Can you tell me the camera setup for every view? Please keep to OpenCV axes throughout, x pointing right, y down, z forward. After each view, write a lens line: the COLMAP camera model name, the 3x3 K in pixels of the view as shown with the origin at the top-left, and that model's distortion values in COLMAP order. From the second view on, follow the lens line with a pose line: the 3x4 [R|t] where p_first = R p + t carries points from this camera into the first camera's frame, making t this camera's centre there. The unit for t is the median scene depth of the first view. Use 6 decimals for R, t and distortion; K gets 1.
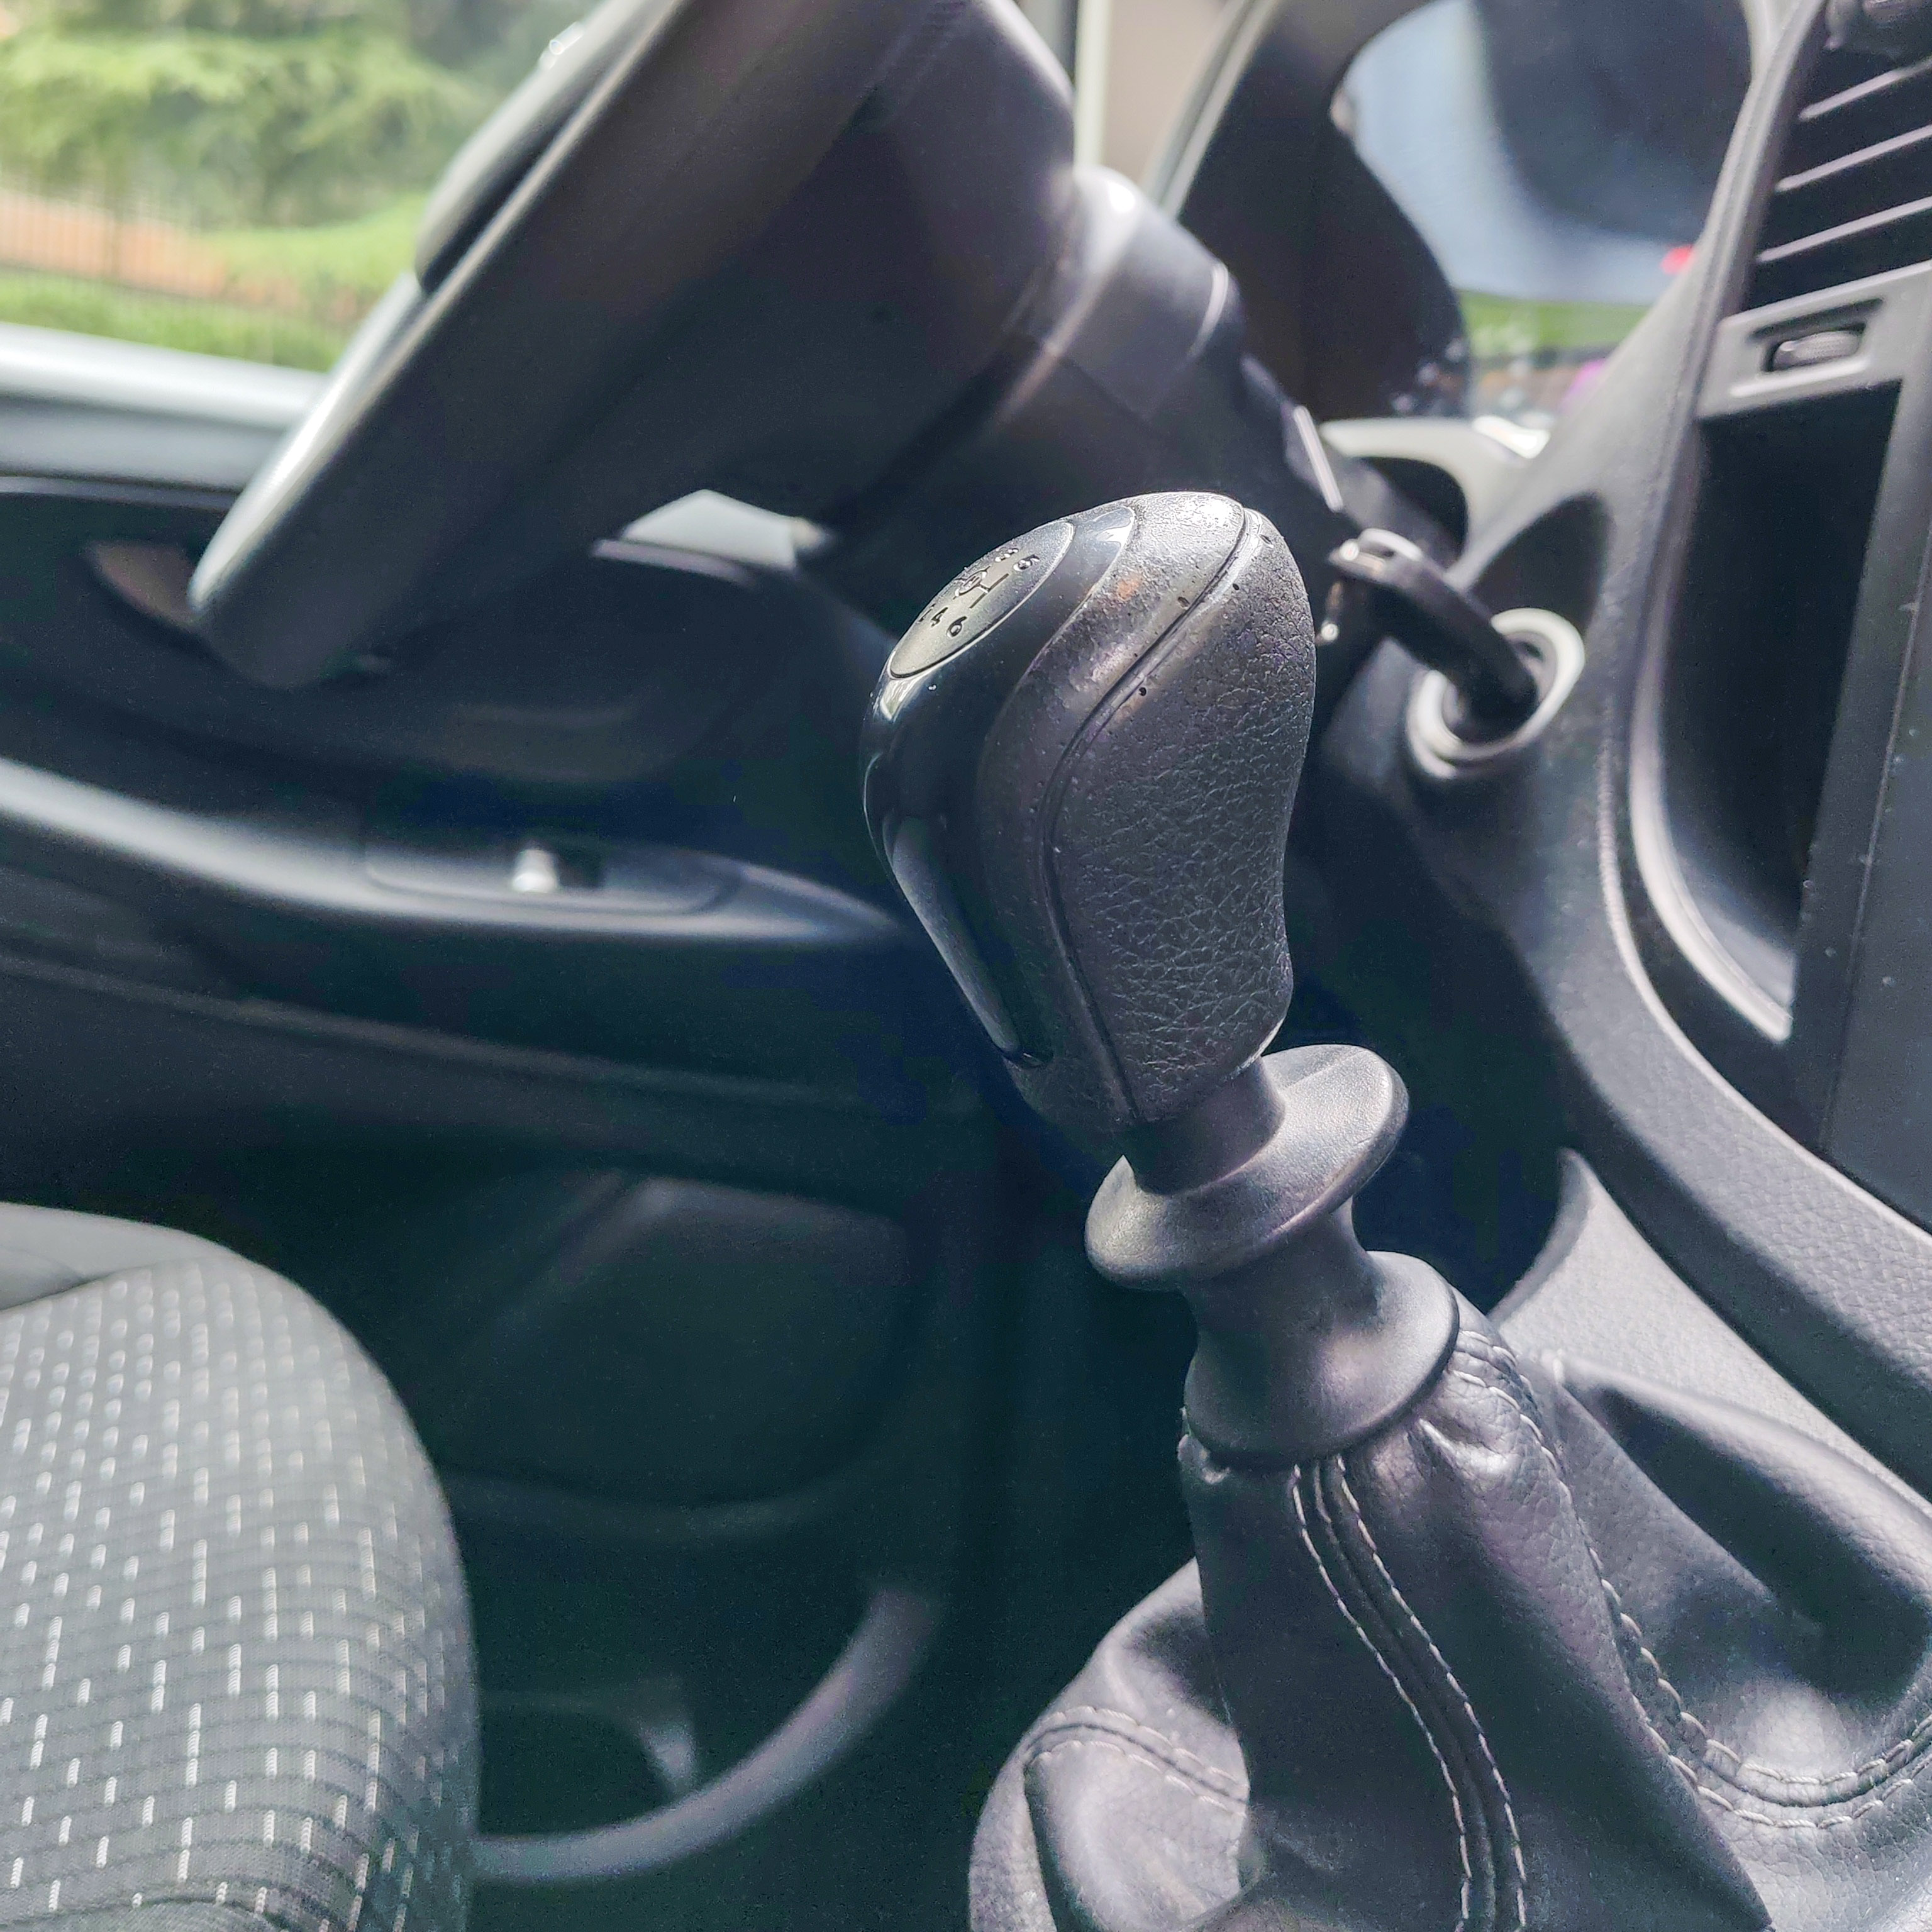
lens RADIAL K [[2010.8, 0, 966.0], [0, 2010.8, 966.0], [0, 0, 1]] dist [-0.203757, 0.923805]
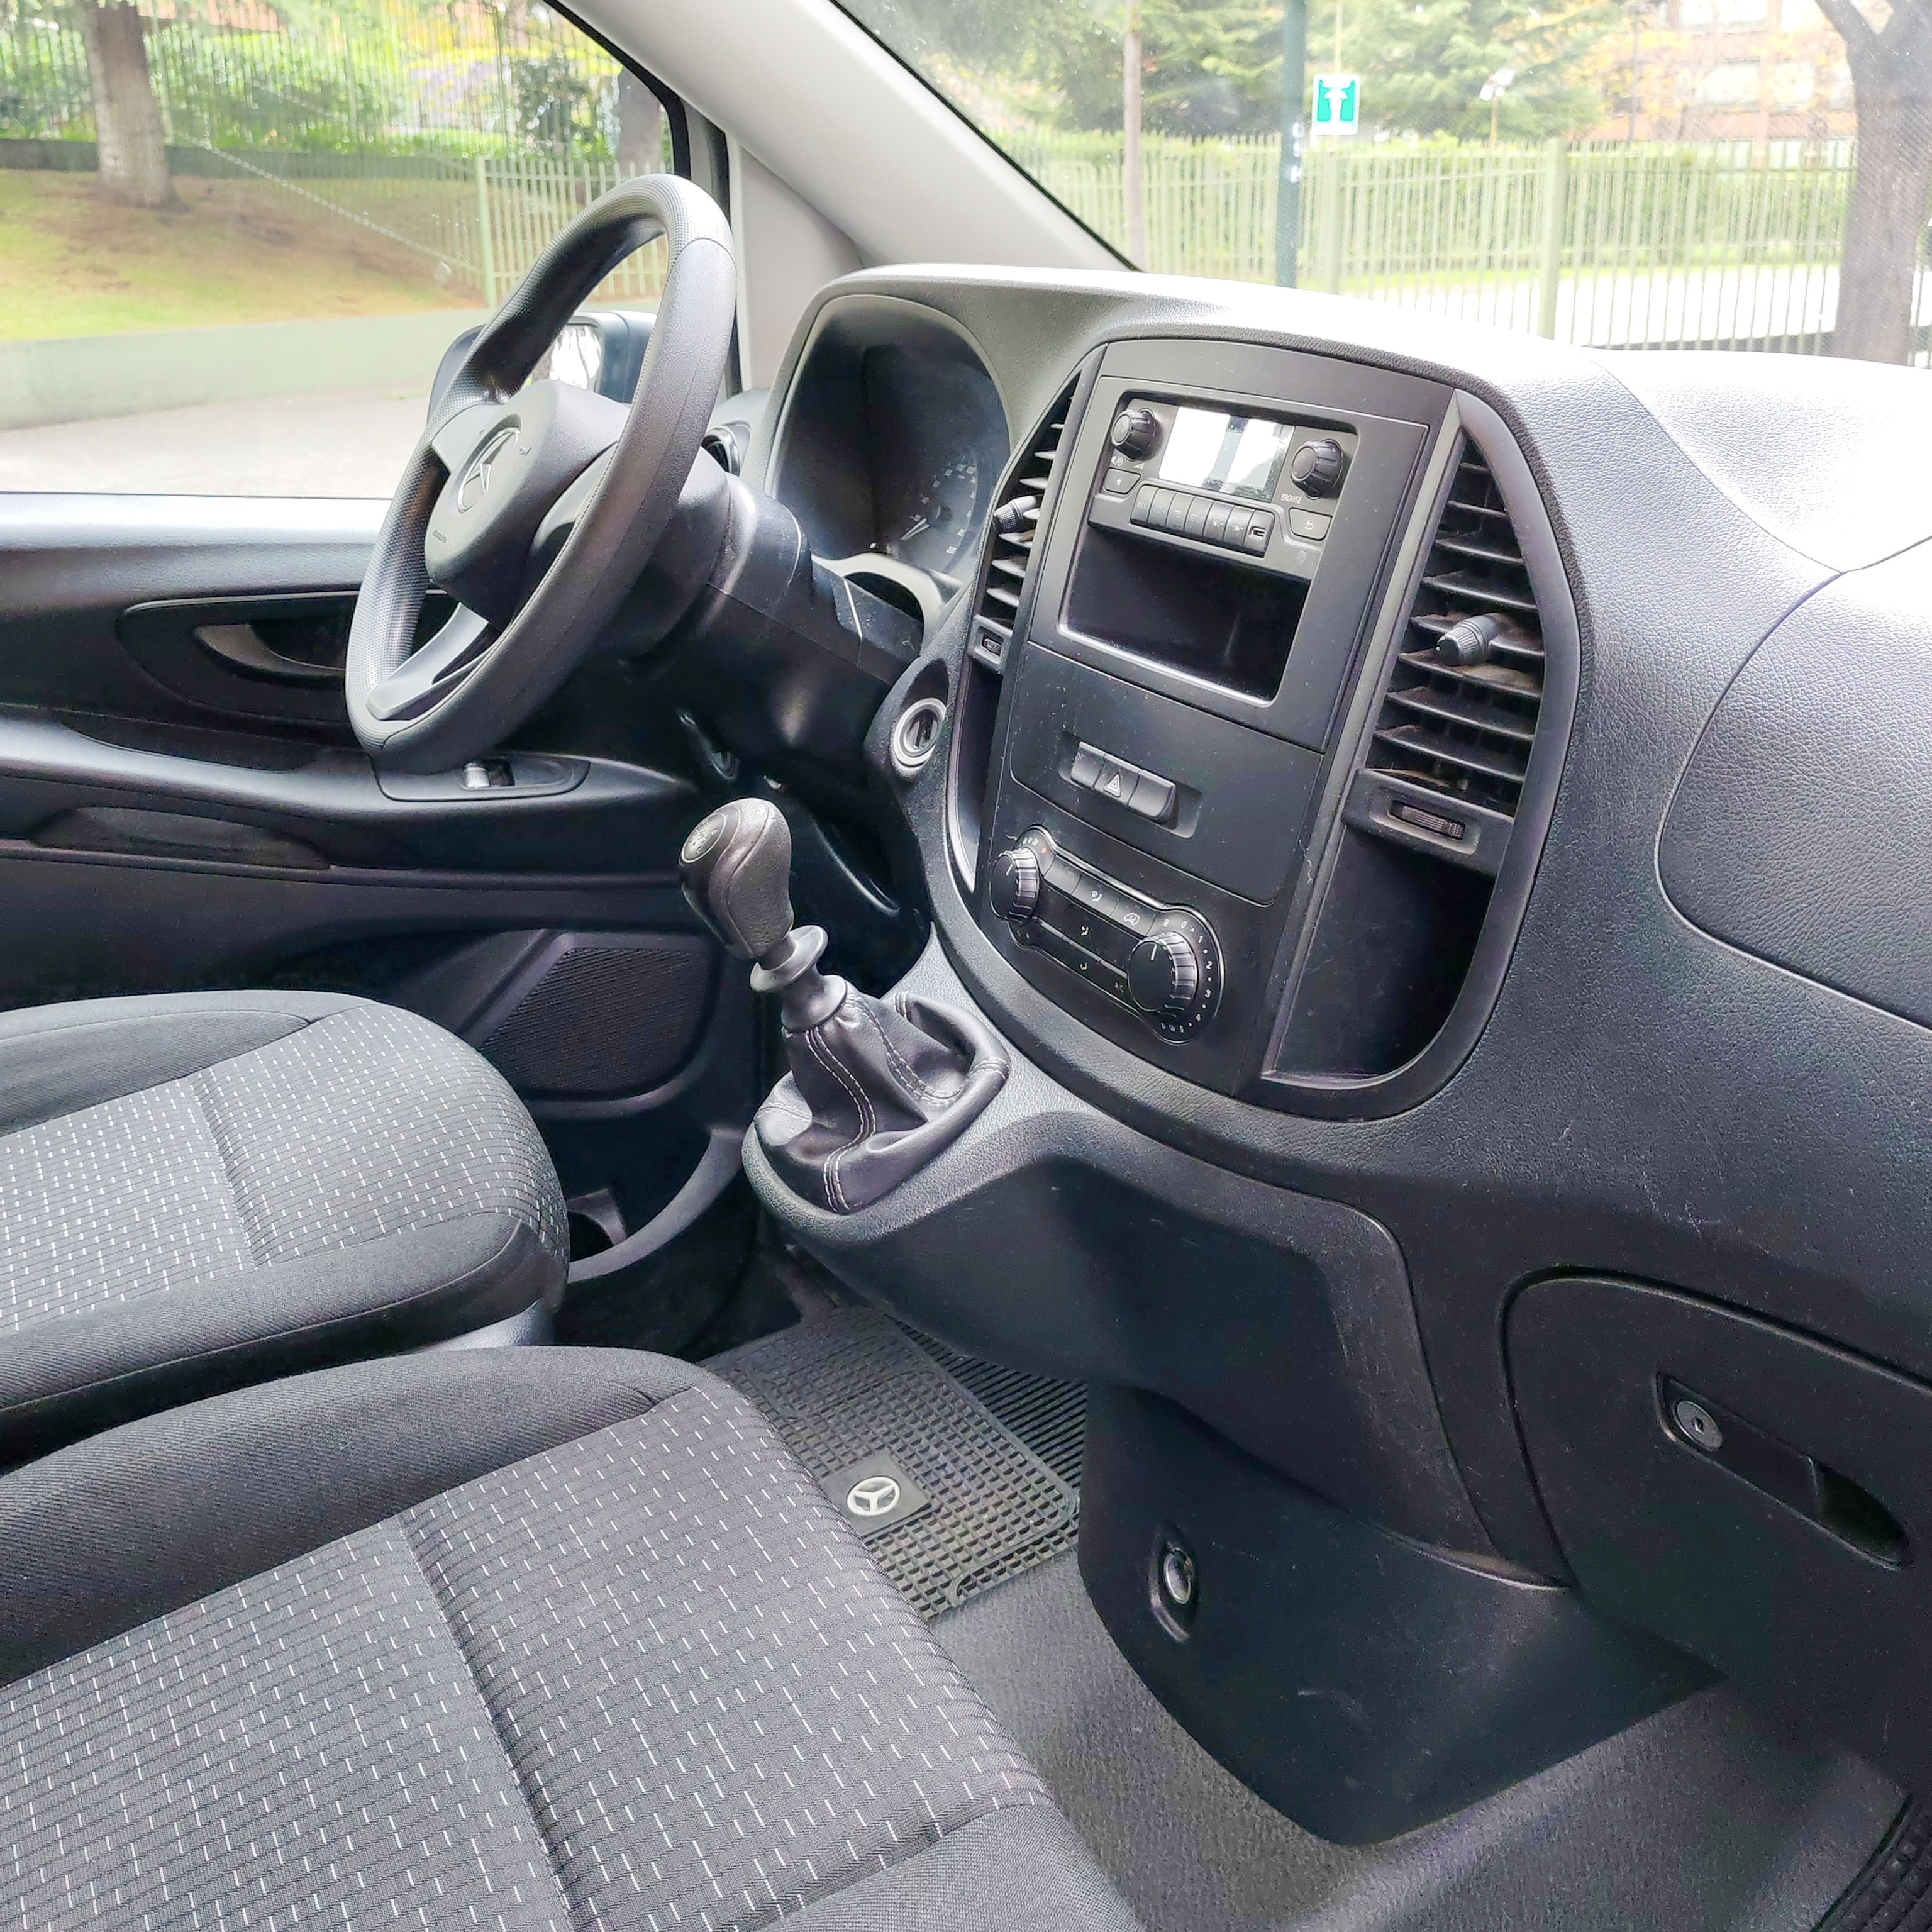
lens RADIAL K [[2010.8, 0, 966.0], [0, 2010.8, 966.0], [0, 0, 1]] dist [-0.203757, 0.923805]
pose [[0.989348, -0.104687, 0.101147, 0.077169], [0.085081, 0.979658, 0.181744, -0.536751], [-0.118115, -0.171203, 0.978130, -2.723378]]
